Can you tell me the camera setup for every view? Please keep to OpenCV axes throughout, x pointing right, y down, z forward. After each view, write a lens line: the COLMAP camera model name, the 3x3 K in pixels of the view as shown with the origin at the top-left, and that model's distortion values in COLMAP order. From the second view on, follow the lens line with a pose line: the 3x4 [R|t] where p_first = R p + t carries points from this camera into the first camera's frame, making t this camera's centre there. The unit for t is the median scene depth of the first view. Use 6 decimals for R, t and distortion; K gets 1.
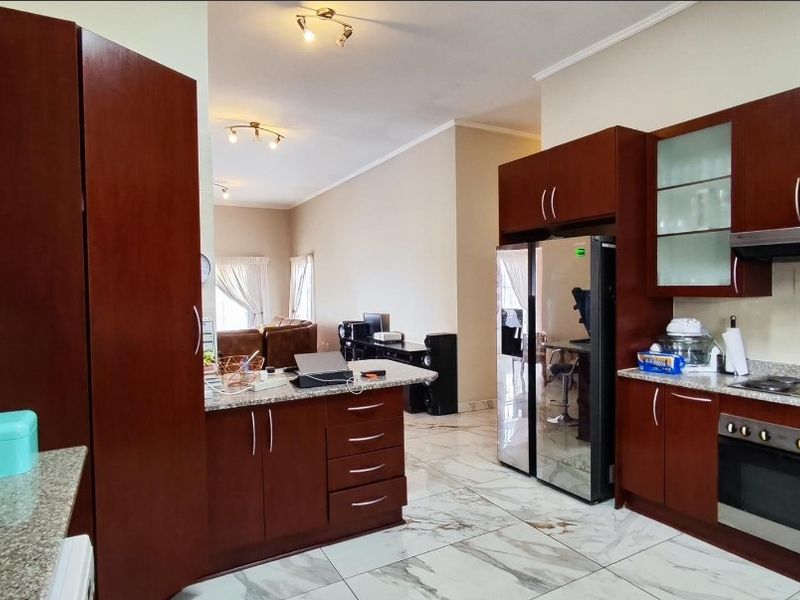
lens RADIAL K [[498.6, 0, 400.0], [0, 498.6, 300.0], [0, 0, 1]] dist [-0.003836, -0.000437]
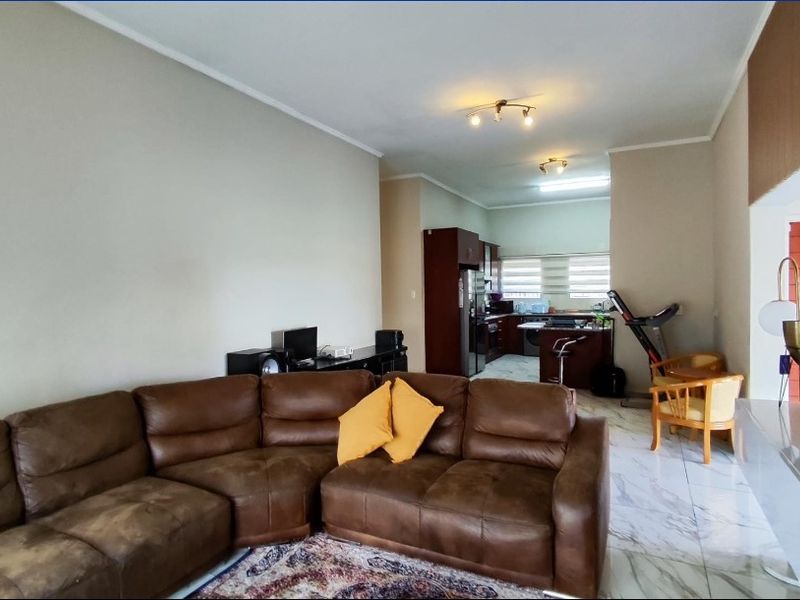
lens RADIAL K [[498.6, 0, 400.0], [0, 498.6, 300.0], [0, 0, 1]] dist [-0.003836, -0.000437]
pose [[-0.578389, 0.005002, 0.815746, -1.265652], [0.045986, 0.998591, 0.026482, -0.048332], [-0.814464, 0.052829, -0.577804, 2.336530]]
